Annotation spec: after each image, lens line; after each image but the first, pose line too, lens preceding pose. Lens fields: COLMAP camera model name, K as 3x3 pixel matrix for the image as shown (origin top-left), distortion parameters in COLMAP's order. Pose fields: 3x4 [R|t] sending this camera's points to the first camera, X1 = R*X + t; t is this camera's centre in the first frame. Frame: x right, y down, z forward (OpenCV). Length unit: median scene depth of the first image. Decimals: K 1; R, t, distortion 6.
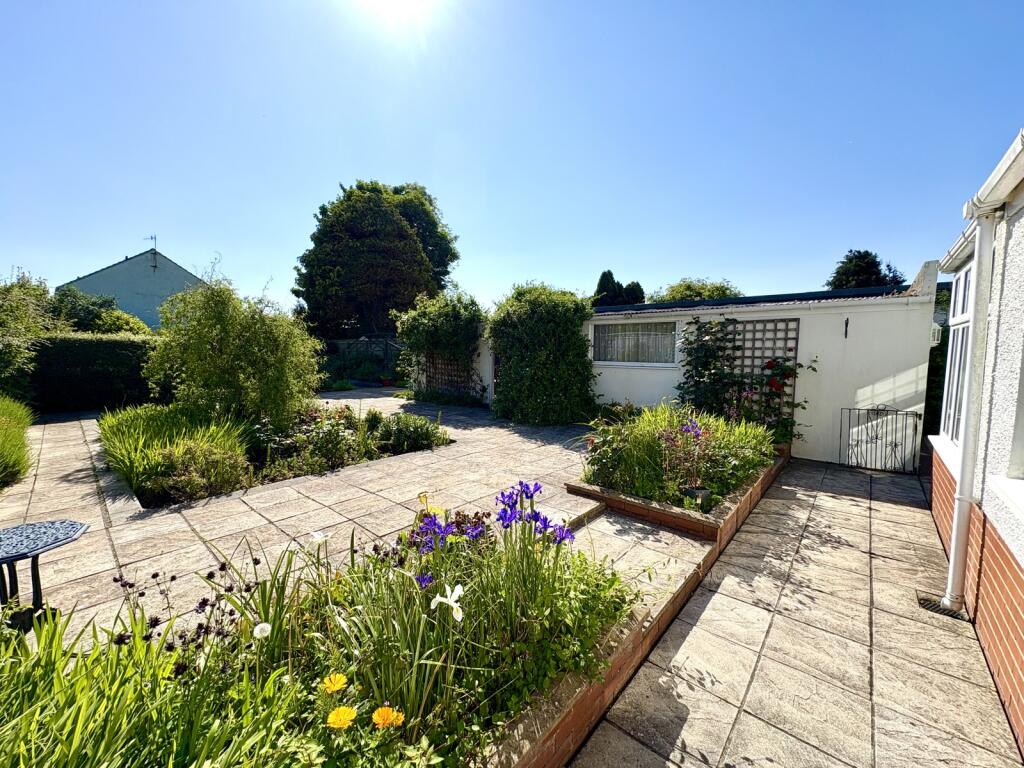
lens RADIAL K [[407.4, 0, 508.5], [0, 407.4, 380.2], [0, 0, 1]] dist [-0.000271, -0.000087]
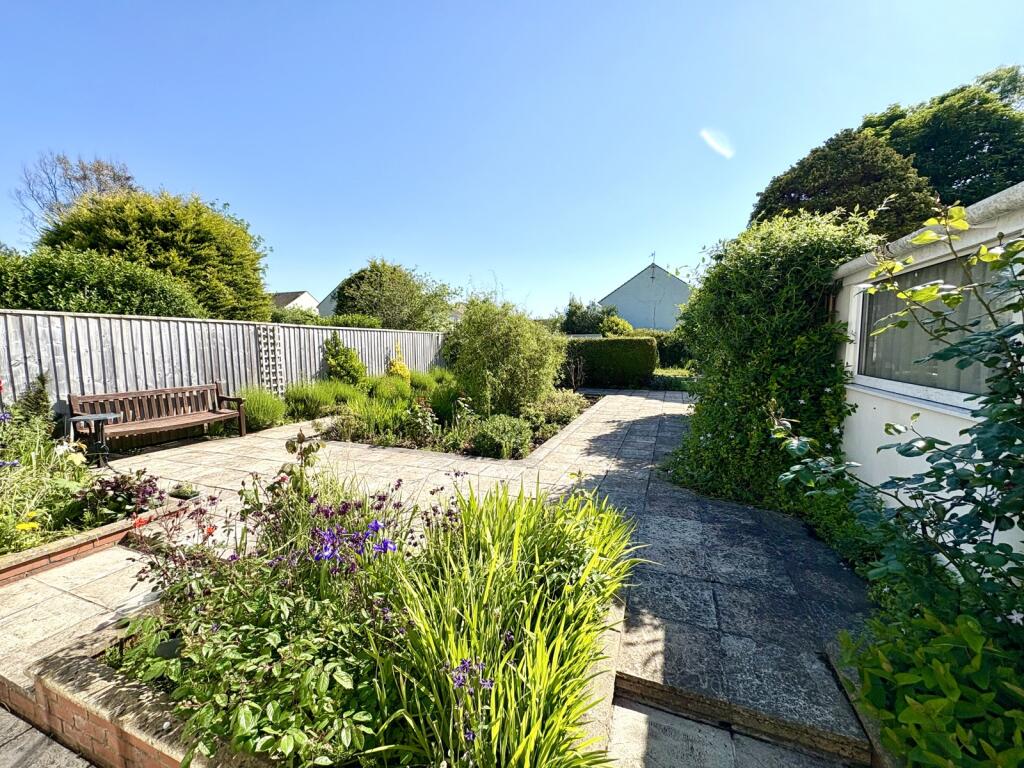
lens RADIAL K [[407.4, 0, 513.2], [0, 407.4, 385.2], [0, 0, 1]] dist [-0.000271, -0.000087]
pose [[0.357171, 0.092980, -0.929400, 0.467886], [-0.070580, 0.994875, 0.072406, -0.042482], [0.931369, 0.039736, 0.361903, 0.527844]]
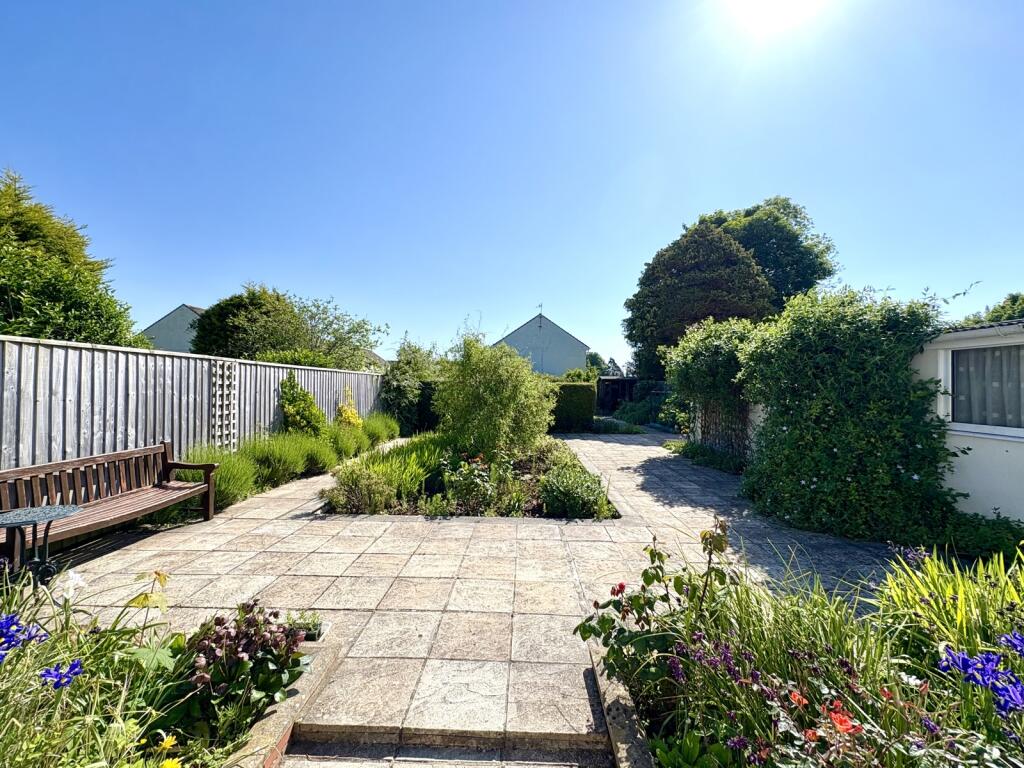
lens RADIAL K [[407.4, 0, 514.0], [0, 407.4, 383.6], [0, 0, 1]] dist [-0.000271, -0.000087]
pose [[0.655141, 0.001496, -0.755505, 0.234207], [-0.070286, 0.995782, -0.058978, -0.027977], [0.752230, 0.091740, 0.652483, 0.265451]]
